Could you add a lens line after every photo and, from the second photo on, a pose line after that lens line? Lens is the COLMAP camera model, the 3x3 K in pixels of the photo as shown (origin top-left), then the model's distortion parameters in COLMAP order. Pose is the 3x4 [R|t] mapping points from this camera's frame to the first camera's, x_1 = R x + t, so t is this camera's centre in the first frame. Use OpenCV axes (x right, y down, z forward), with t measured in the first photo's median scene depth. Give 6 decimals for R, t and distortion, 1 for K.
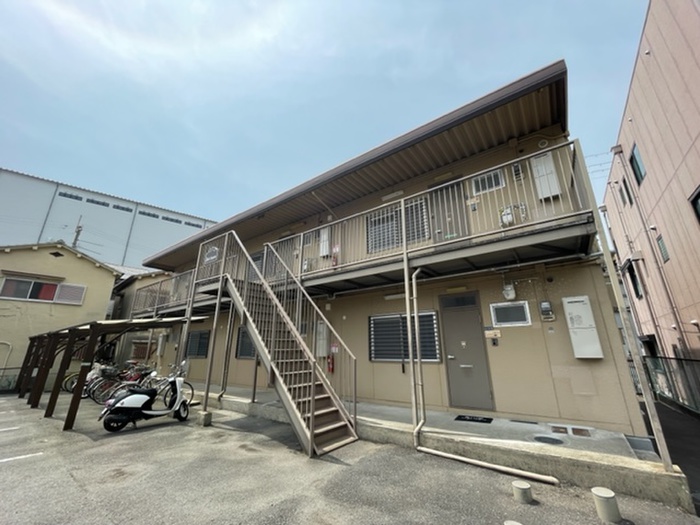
lens RADIAL K [[284.0, 0, 347.0], [0, 284.0, 261.6], [0, 0, 1]] dist [-0.000430, 0.000035]
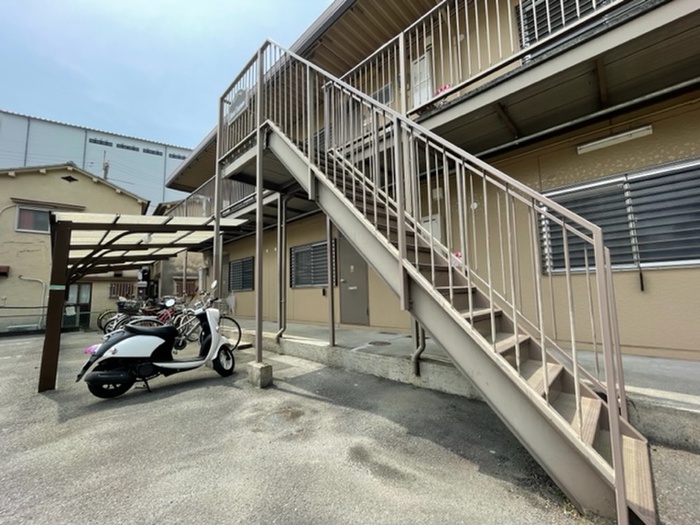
lens RADIAL K [[284.0, 0, 347.0], [0, 284.0, 261.6], [0, 0, 1]] dist [-0.000430, 0.000035]
pose [[0.991592, -0.037302, -0.123909, -0.211554], [0.061011, 0.979210, 0.193459, 0.195275], [0.114117, -0.199392, 0.973252, 0.430164]]
